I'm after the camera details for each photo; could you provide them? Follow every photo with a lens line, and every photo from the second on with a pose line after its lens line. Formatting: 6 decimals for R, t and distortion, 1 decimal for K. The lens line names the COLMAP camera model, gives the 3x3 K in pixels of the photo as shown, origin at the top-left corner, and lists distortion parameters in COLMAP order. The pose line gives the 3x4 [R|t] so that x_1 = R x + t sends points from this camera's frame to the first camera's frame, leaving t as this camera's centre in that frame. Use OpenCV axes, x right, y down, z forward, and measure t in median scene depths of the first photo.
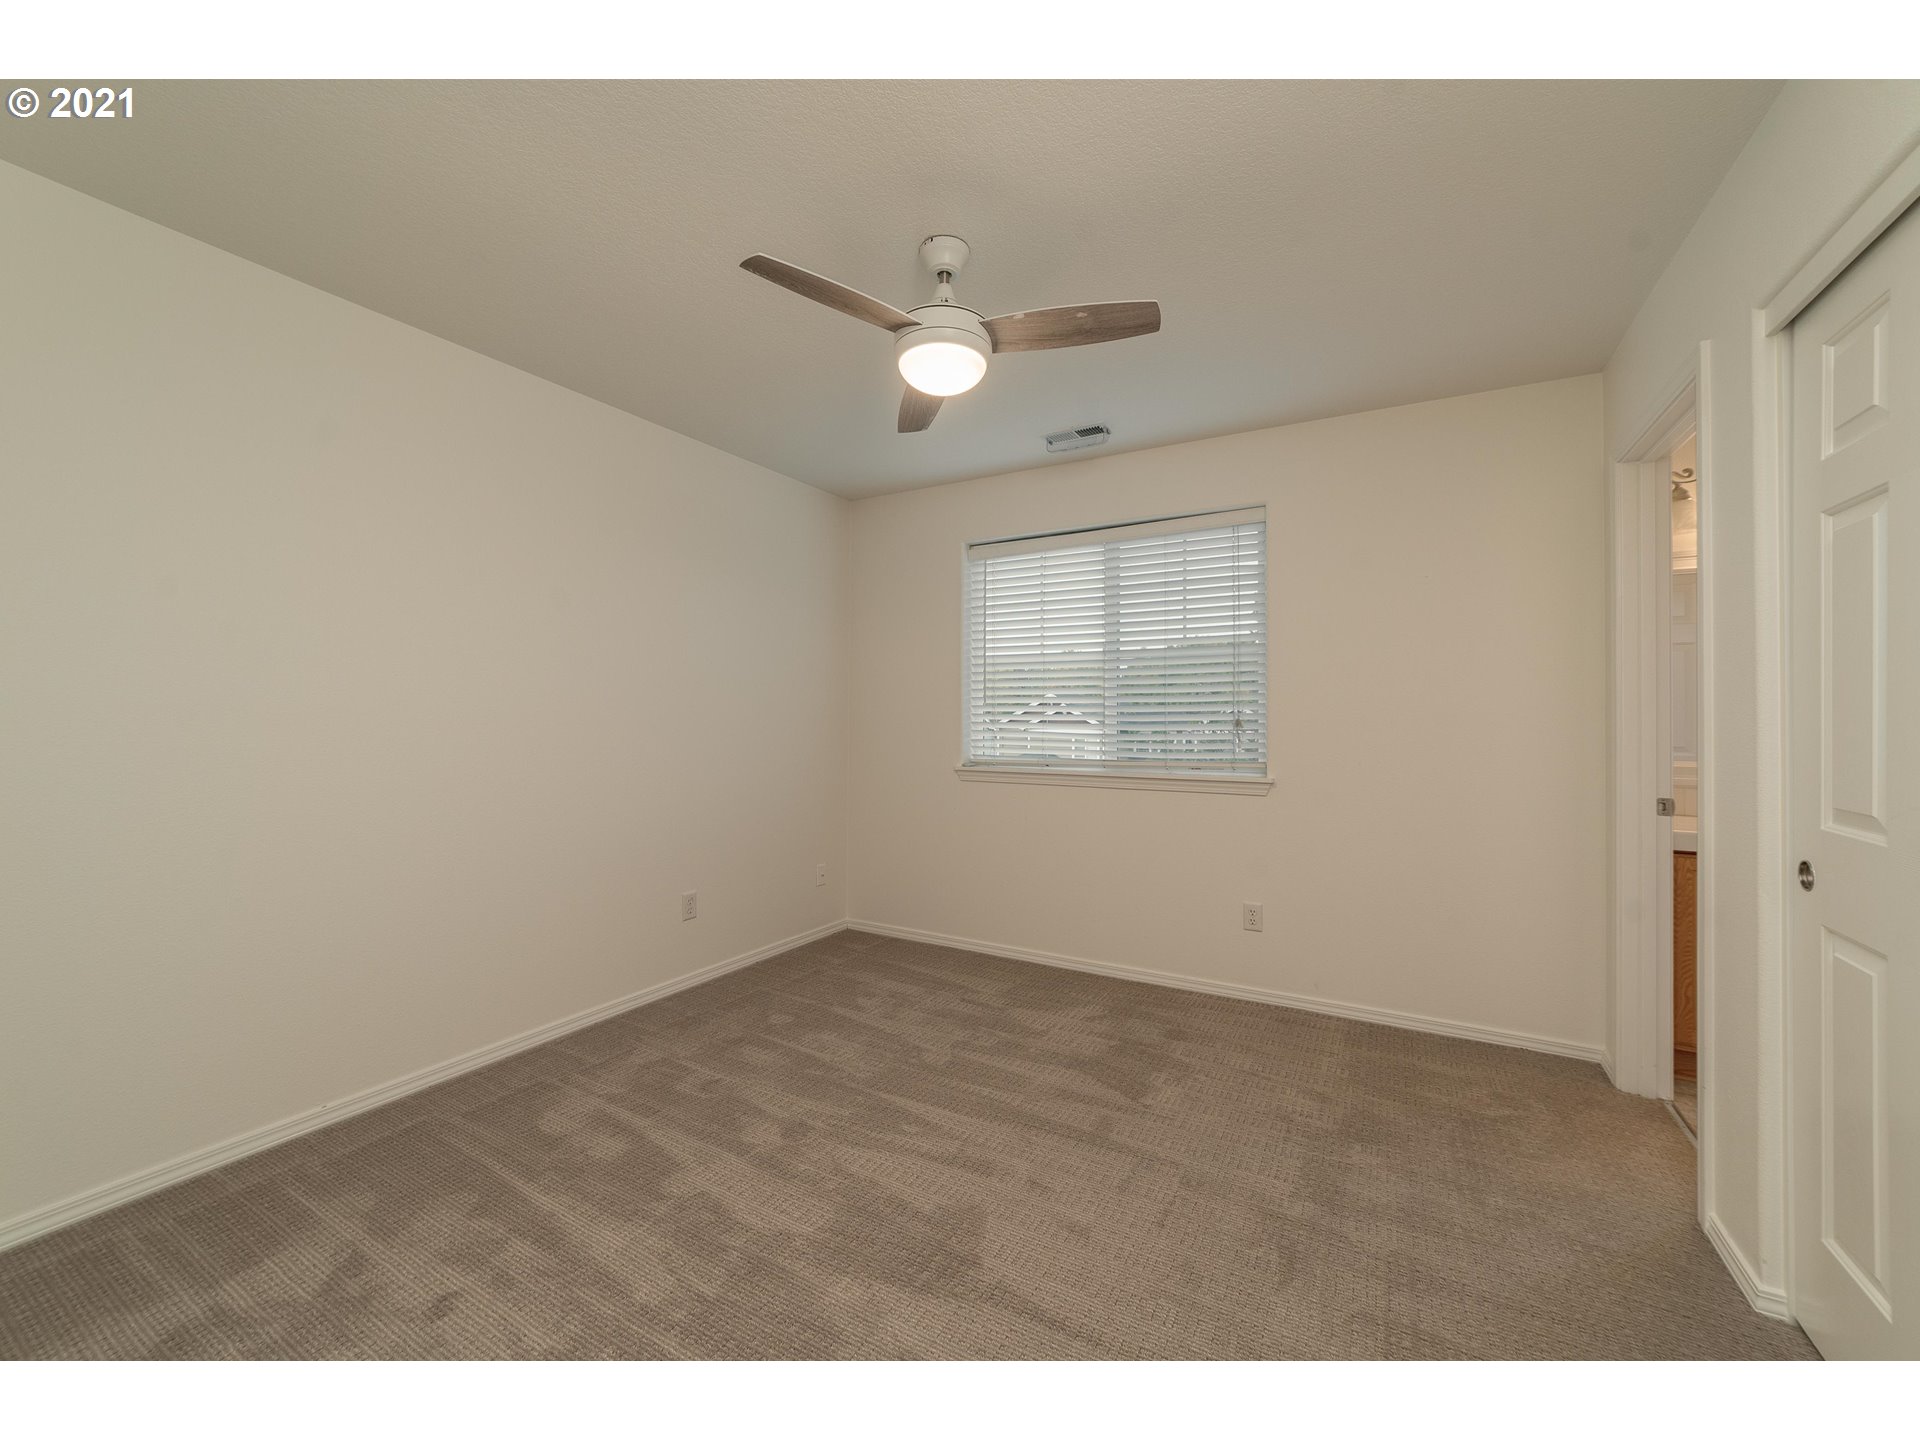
lens RADIAL K [[755.6, 0, 950.1], [0, 755.6, 704.7], [0, 0, 1]] dist [-0.030877, 0.011006]
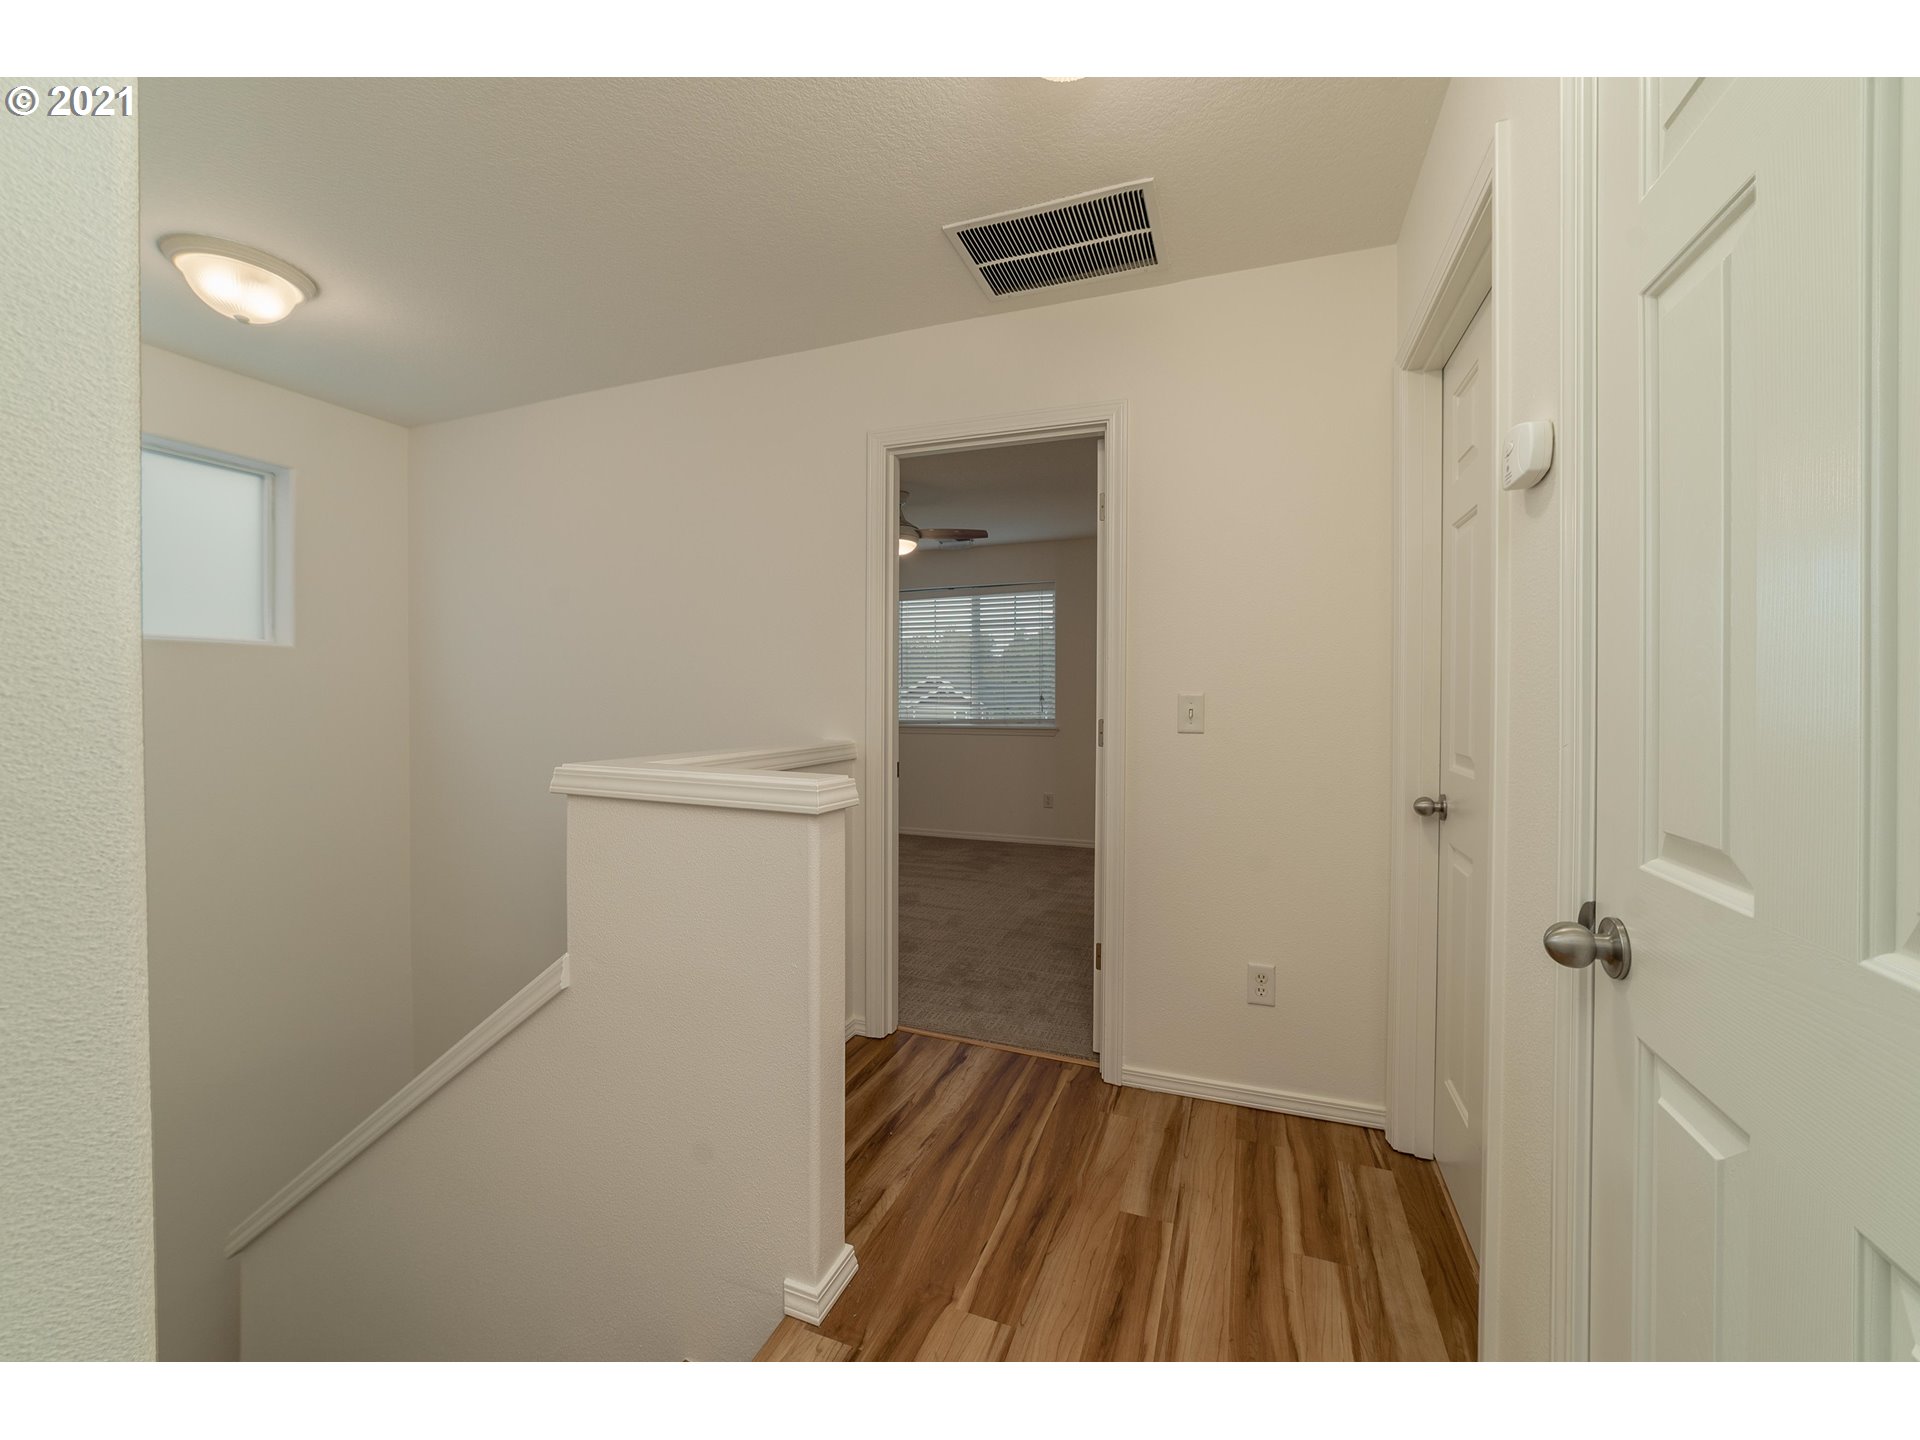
lens RADIAL K [[755.6, 0, 950.1], [0, 755.6, 704.7], [0, 0, 1]] dist [-0.030877, 0.011006]
pose [[0.989609, -0.004428, 0.143716, -0.114238], [-0.000431, 0.999430, 0.033757, -0.021132], [-0.143784, -0.033468, 0.989043, -0.829450]]
